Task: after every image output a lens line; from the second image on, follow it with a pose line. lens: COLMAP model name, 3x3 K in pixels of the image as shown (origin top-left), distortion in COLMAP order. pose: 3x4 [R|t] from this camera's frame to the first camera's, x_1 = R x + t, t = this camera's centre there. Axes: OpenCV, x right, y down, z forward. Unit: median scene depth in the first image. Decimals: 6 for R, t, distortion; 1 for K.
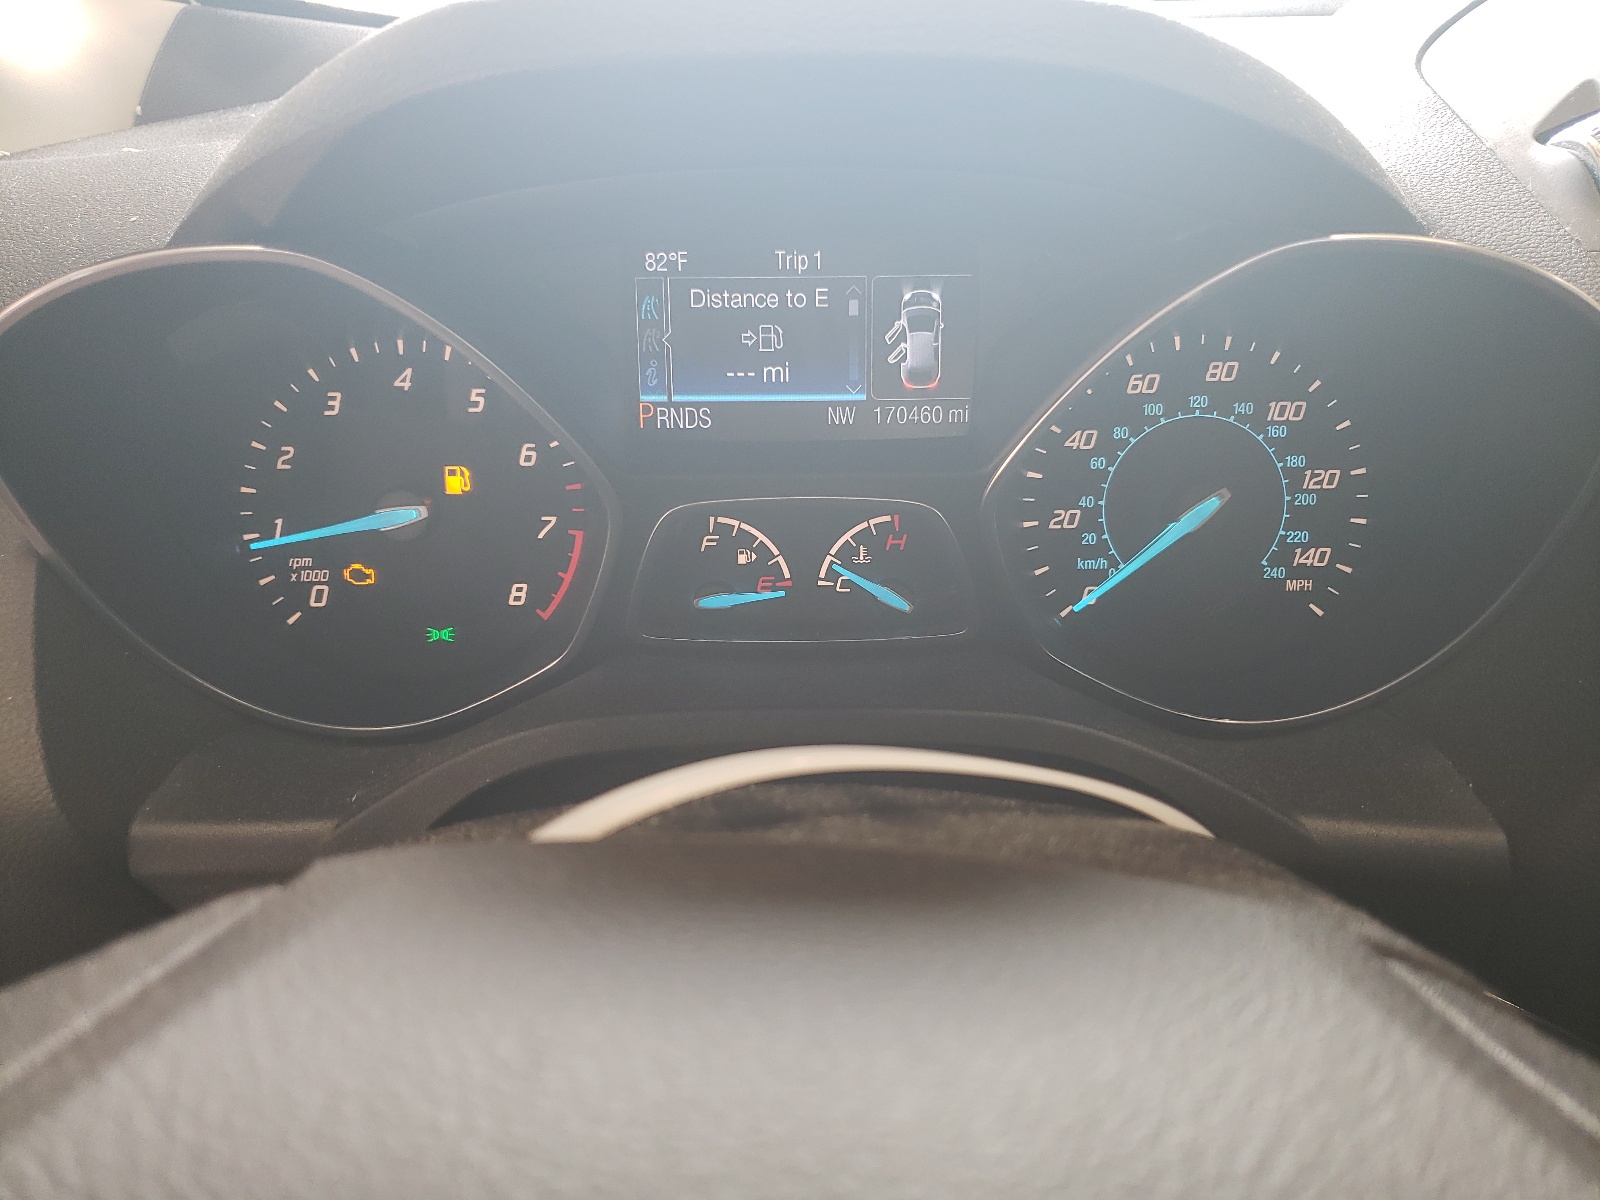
lens RADIAL K [[1219.1, 0, 800.0], [0, 1219.1, 600.0], [0, 0, 1]] dist [-0.001994, -0.000738]
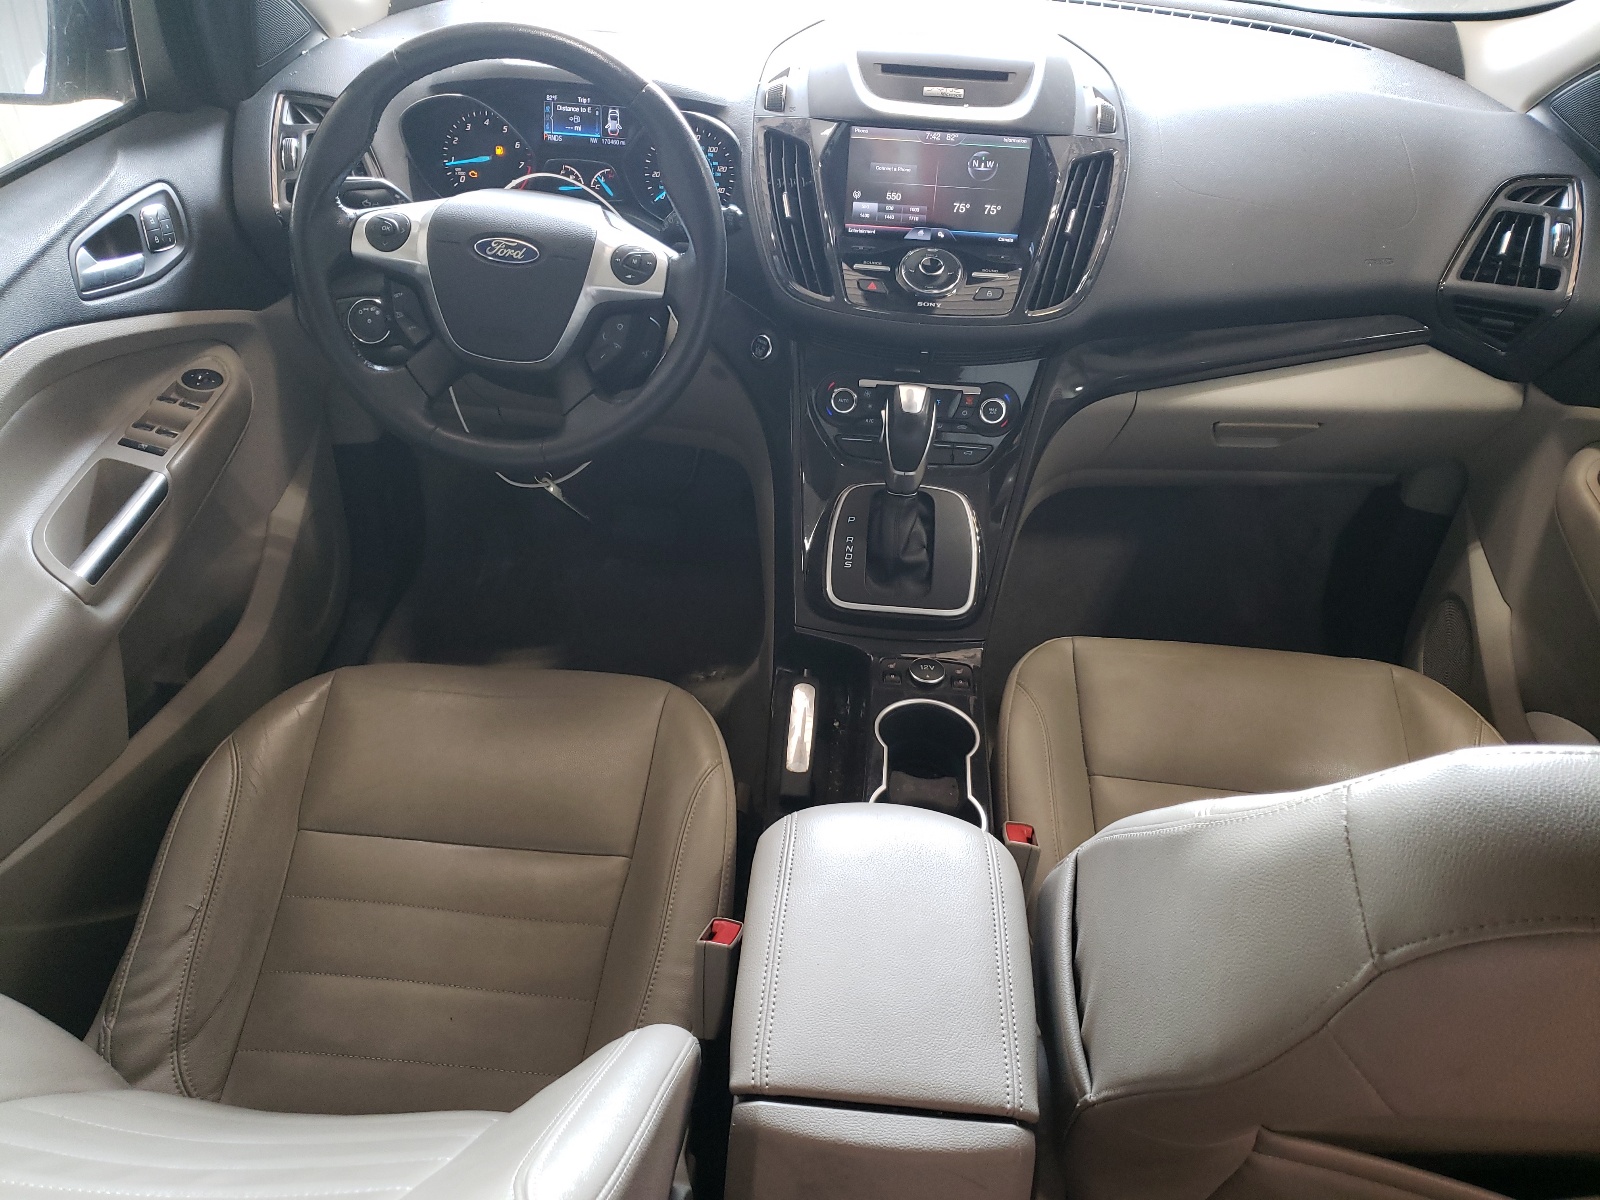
lens RADIAL K [[1219.1, 0, 800.0], [0, 1219.1, 600.0], [0, 0, 1]] dist [-0.001994, -0.000738]
pose [[0.996593, 0.082396, 0.003703, 0.840913], [-0.081854, 0.982522, 0.167181, 0.628234], [0.010137, -0.166915, 0.985919, -3.307126]]
